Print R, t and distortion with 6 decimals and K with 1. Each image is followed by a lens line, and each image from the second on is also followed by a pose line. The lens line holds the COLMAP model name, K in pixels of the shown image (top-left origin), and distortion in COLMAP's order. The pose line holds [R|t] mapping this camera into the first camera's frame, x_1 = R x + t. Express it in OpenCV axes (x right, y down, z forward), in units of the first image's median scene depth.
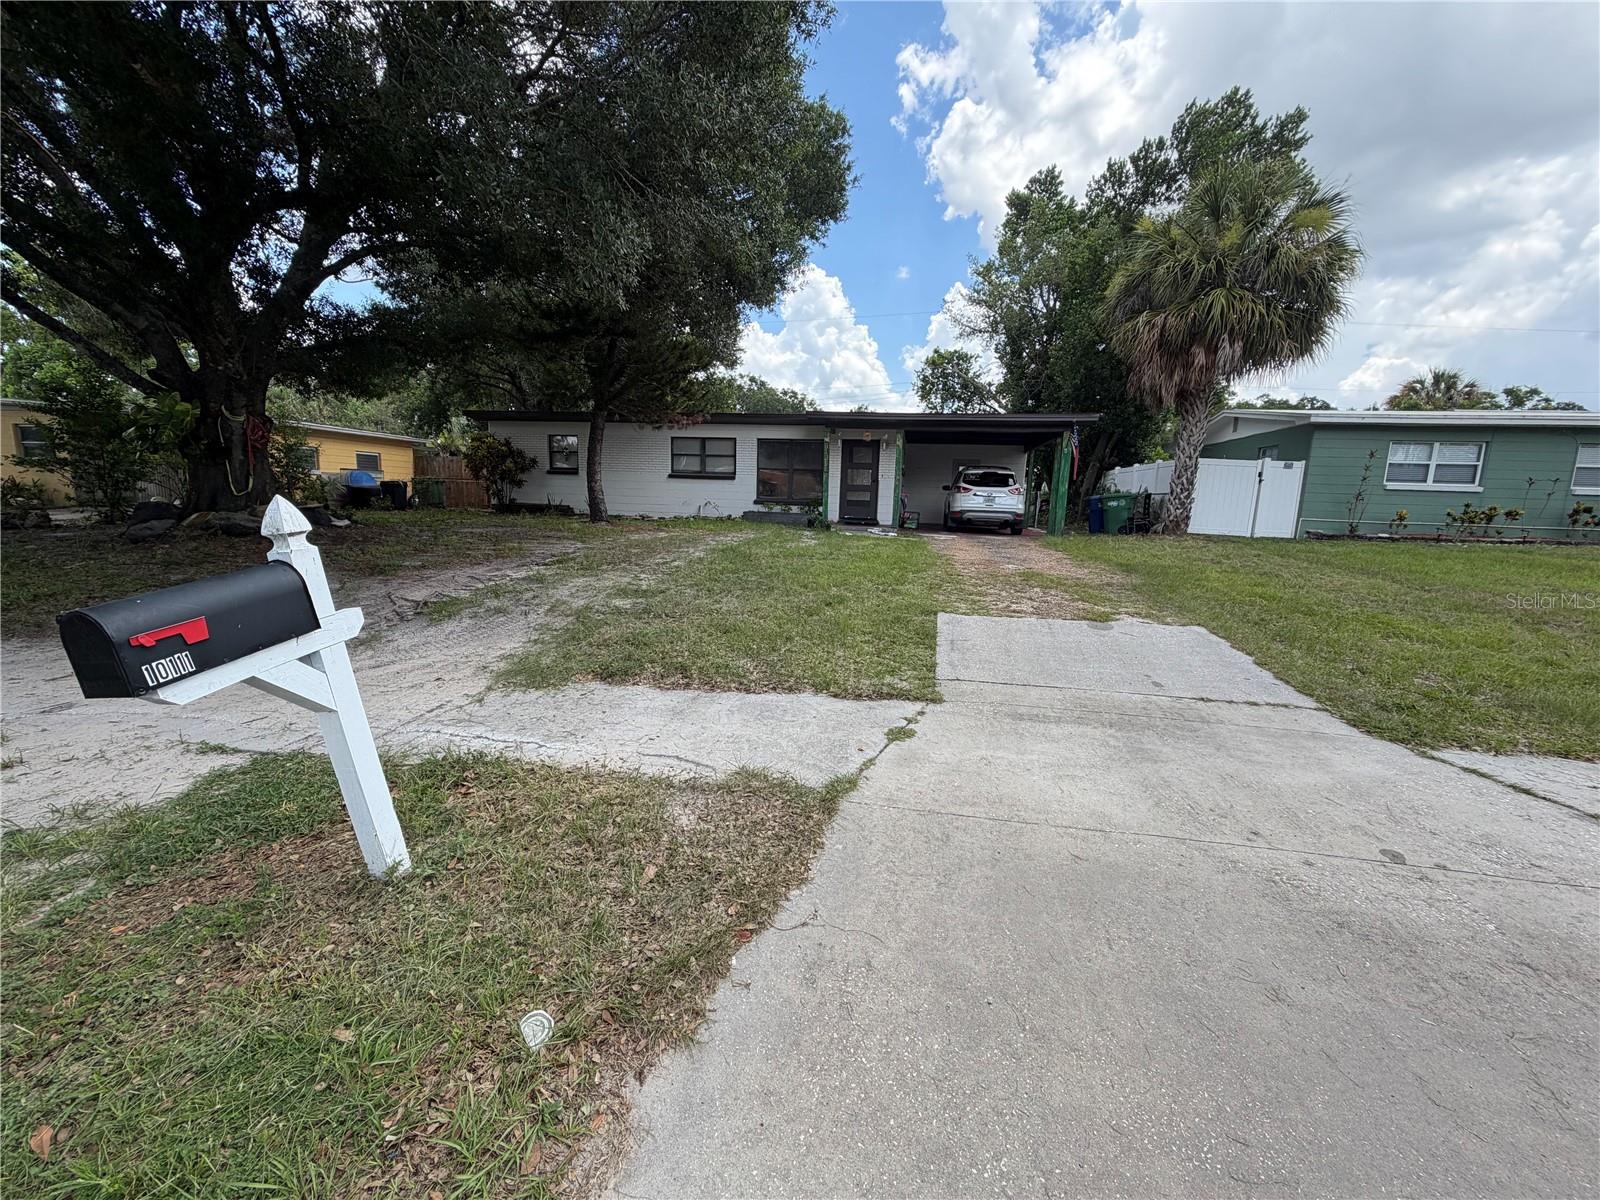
lens RADIAL K [[638.0, 0, 797.6], [0, 638.0, 597.9], [0, 0, 1]] dist [0.000104, 0.000292]
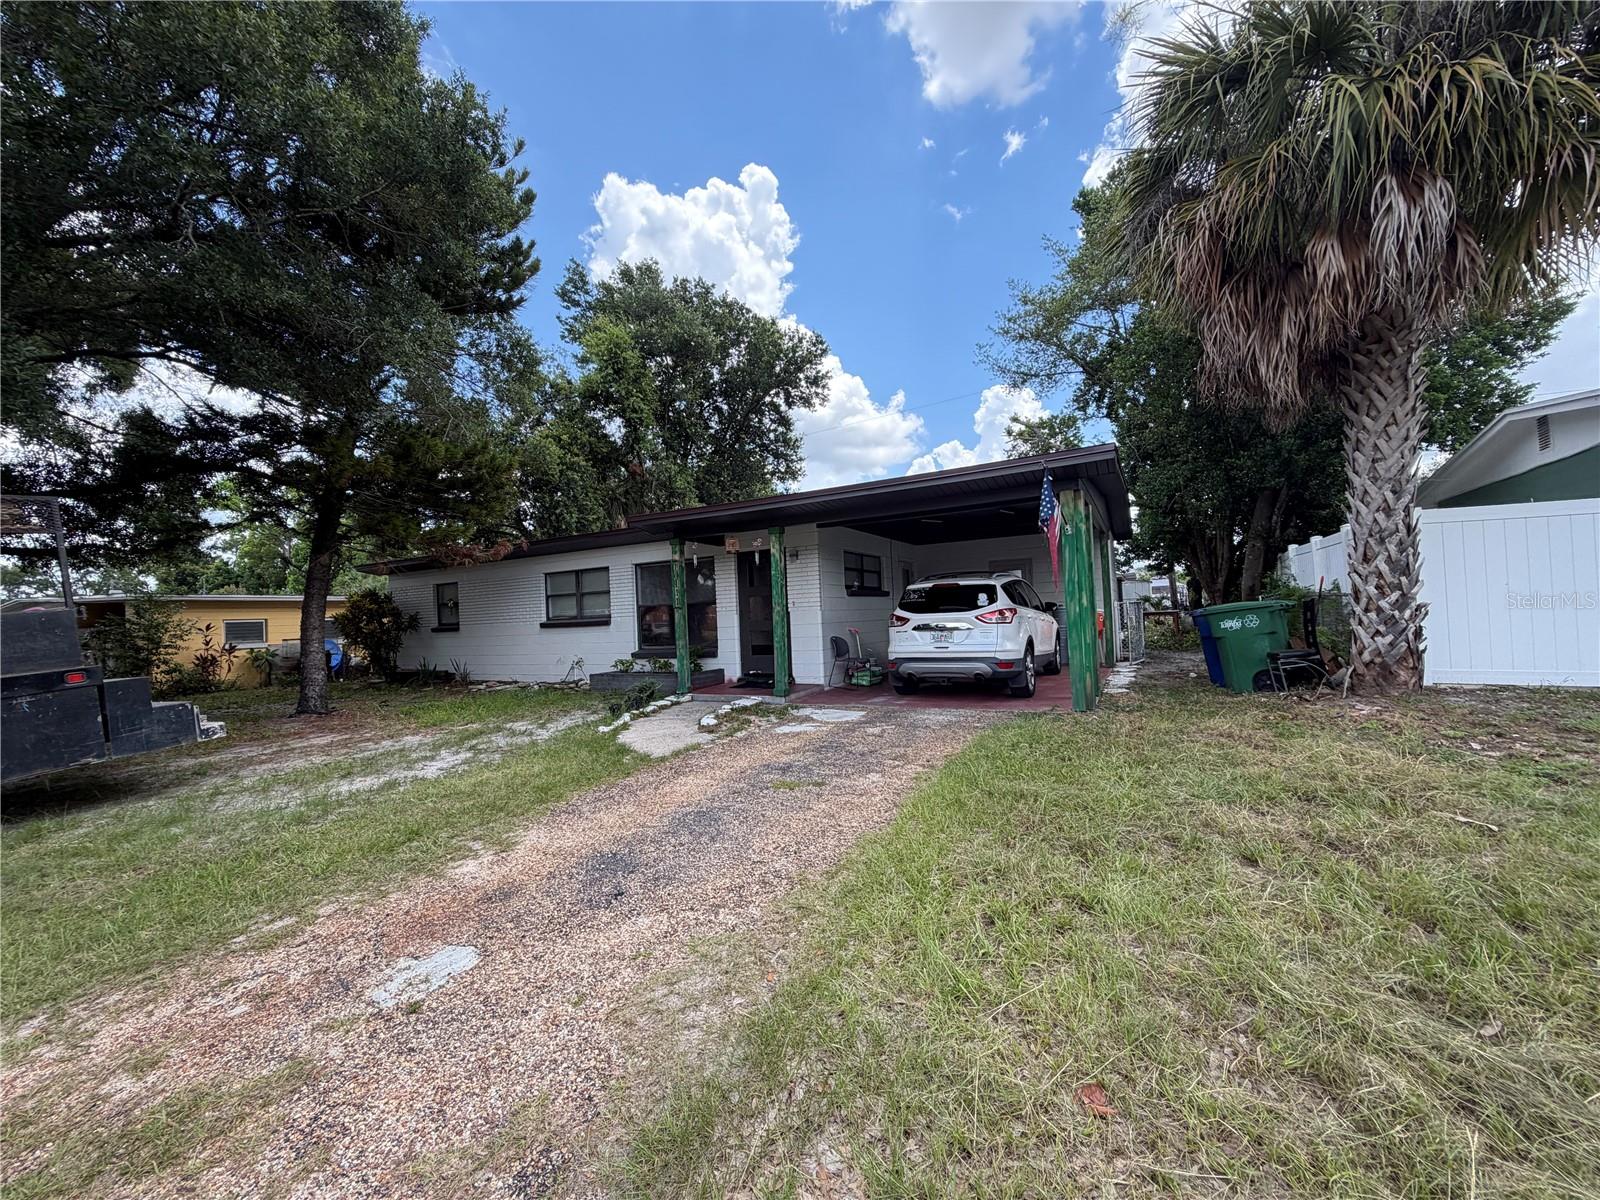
lens RADIAL K [[638.0, 0, 797.6], [0, 638.0, 597.9], [0, 0, 1]] dist [0.000104, 0.000292]
pose [[0.944846, -0.083536, -0.316684, 0.467850], [0.024971, 0.982485, -0.184663, -0.119981], [0.326563, 0.166570, 0.930382, 0.615542]]
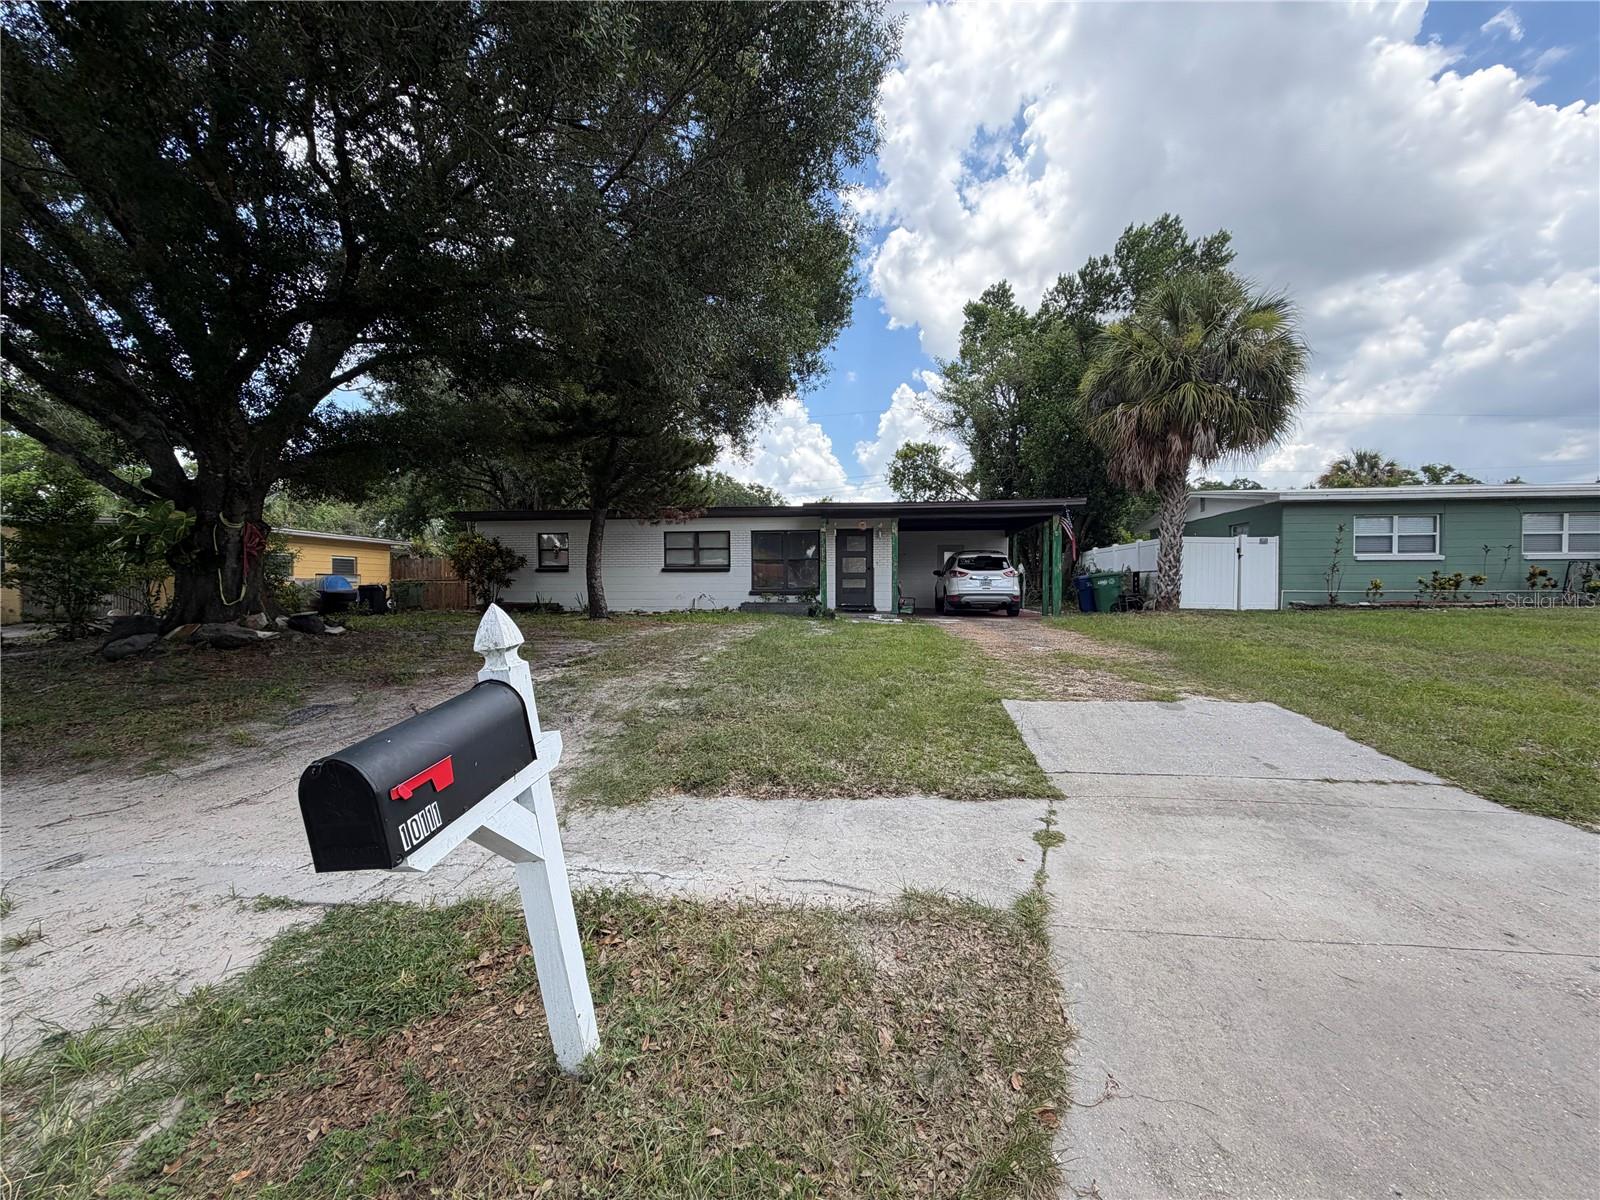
lens RADIAL K [[638.0, 0, 797.6], [0, 638.0, 597.9], [0, 0, 1]] dist [0.000104, 0.000292]
pose [[0.997740, -0.035329, 0.057153, -0.074420], [0.042883, 0.989660, -0.136874, -0.005552], [-0.051726, 0.139015, 0.988938, 0.020464]]
